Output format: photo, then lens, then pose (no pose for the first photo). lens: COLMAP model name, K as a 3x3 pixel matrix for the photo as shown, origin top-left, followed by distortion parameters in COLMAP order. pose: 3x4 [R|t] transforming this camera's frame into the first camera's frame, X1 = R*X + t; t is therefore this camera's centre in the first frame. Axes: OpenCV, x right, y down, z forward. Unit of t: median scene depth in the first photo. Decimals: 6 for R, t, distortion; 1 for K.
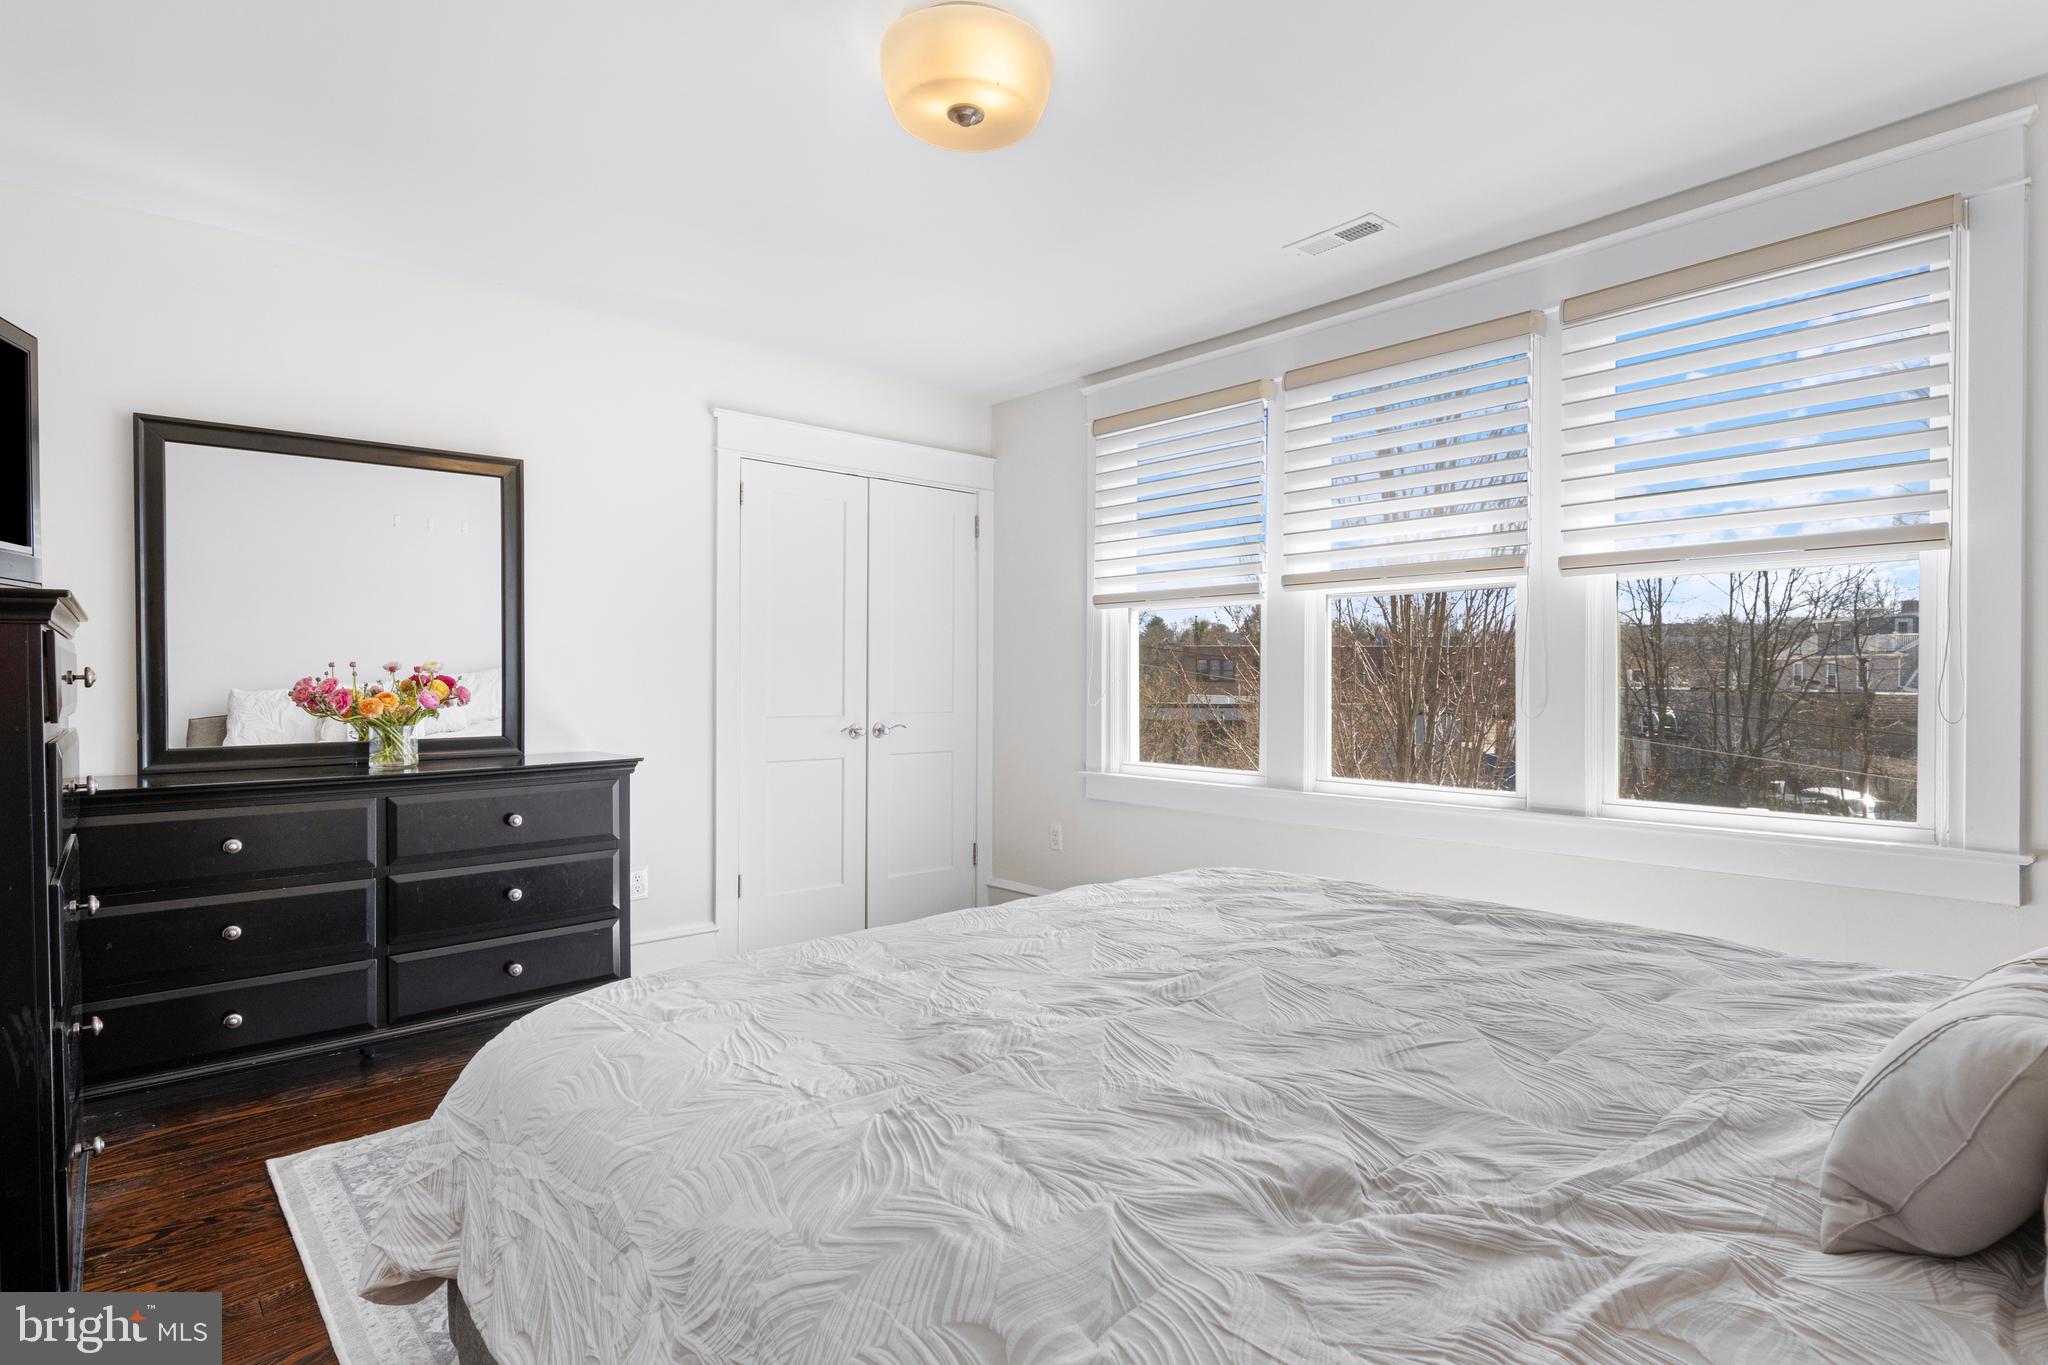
lens RADIAL K [[1044.1, 0, 1059.4], [0, 1044.1, 684.7], [0, 0, 1]] dist [0.014895, -0.005988]
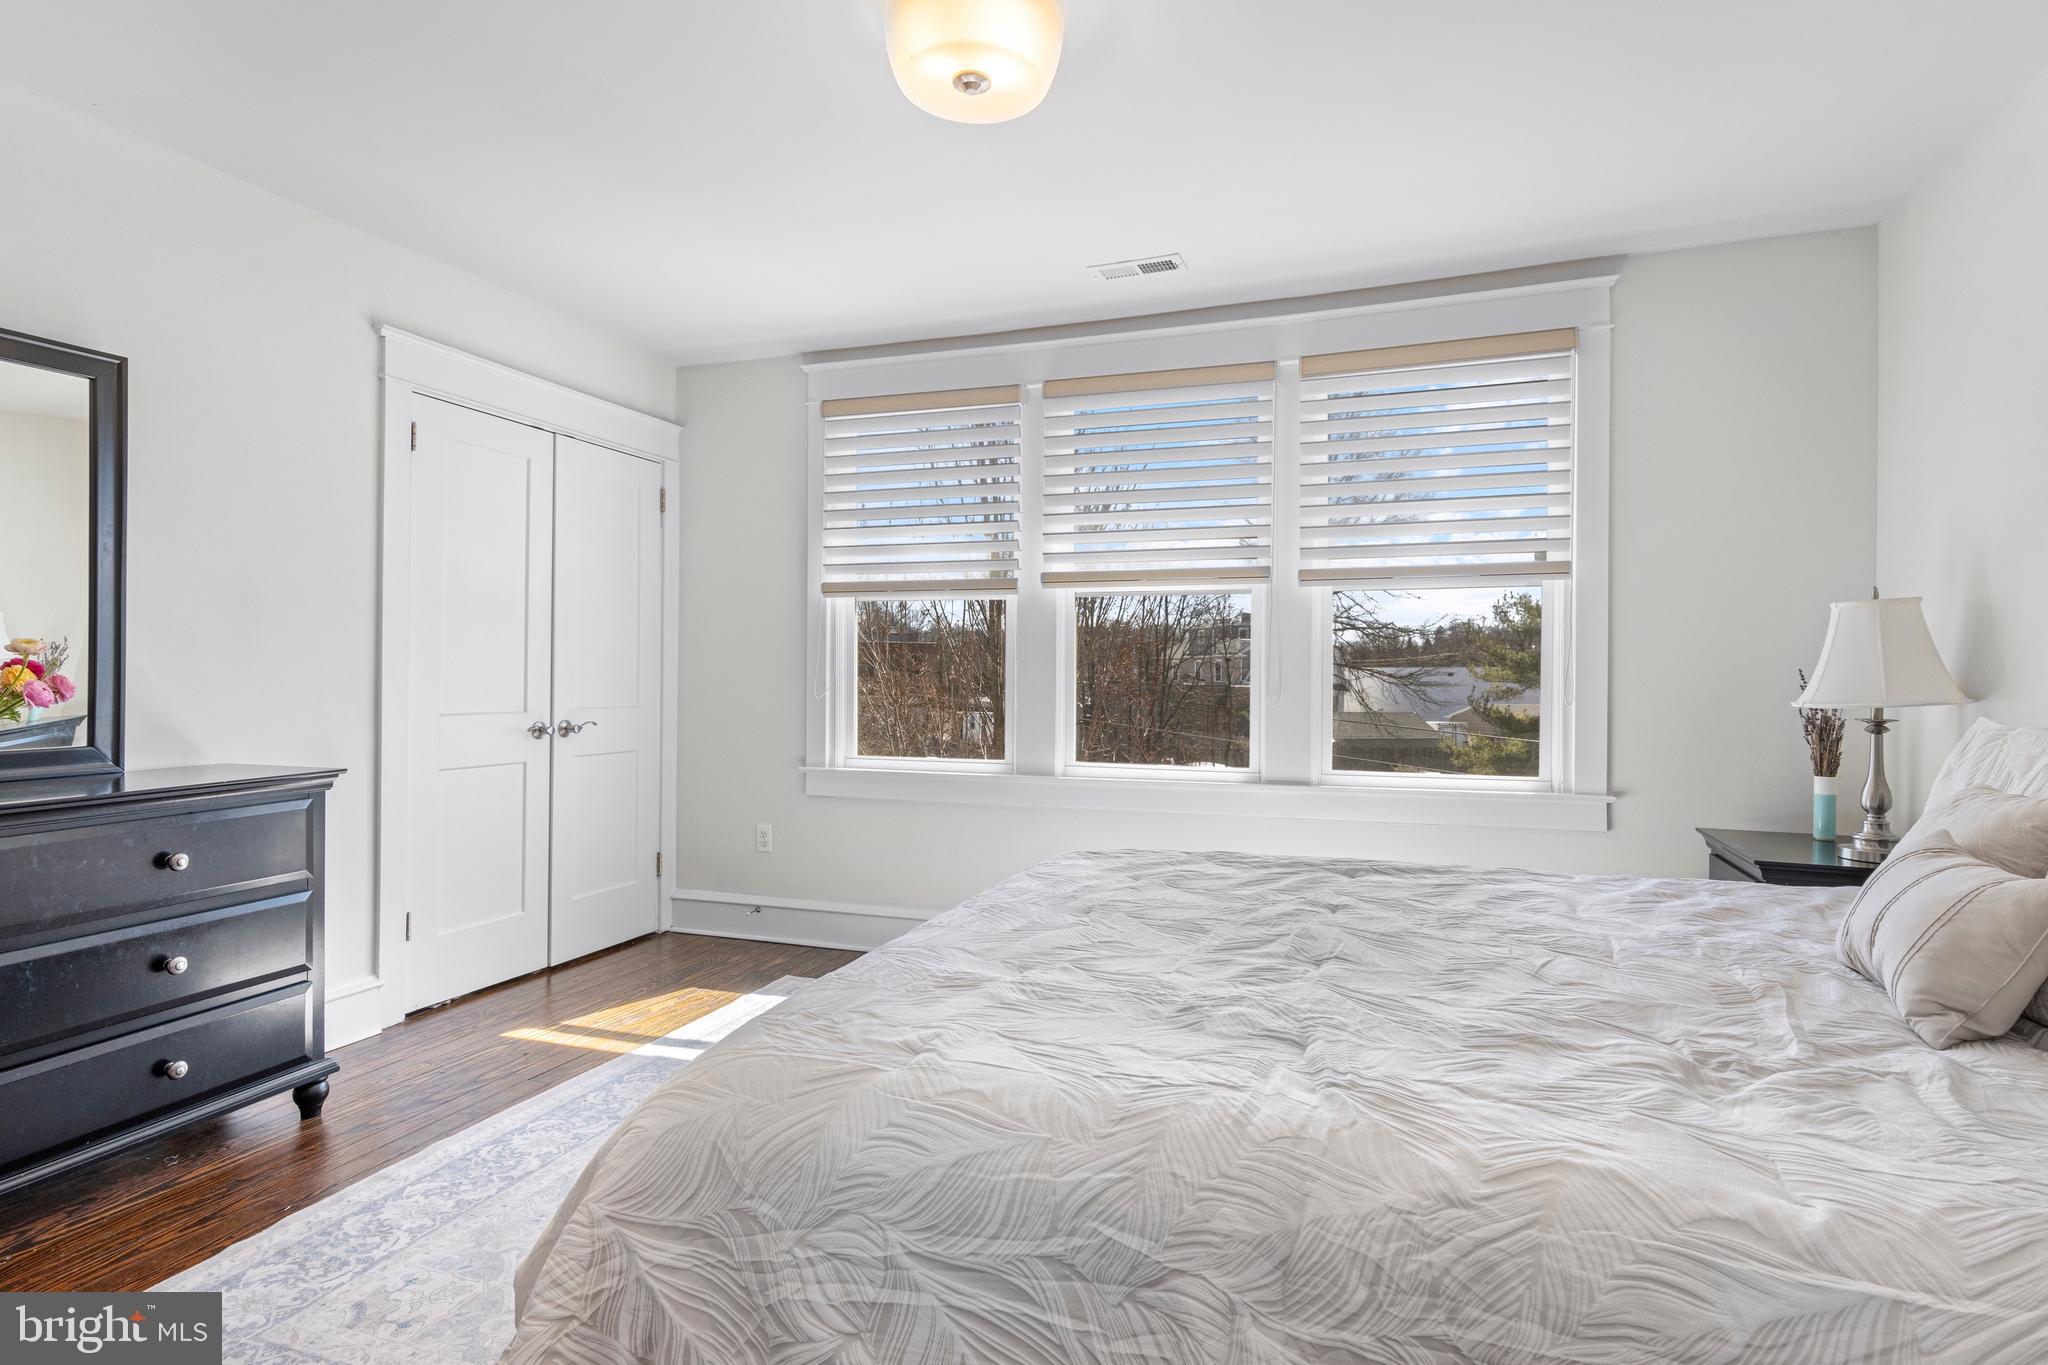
lens RADIAL K [[1044.1, 0, 1035.5], [0, 1044.1, 676.4], [0, 0, 1]] dist [0.014895, -0.005988]
pose [[0.880603, 0.002786, 0.473847, -0.351361], [-0.001902, 0.999995, -0.002345, 0.002951], [-0.473852, 0.001163, 0.880604, 0.087869]]
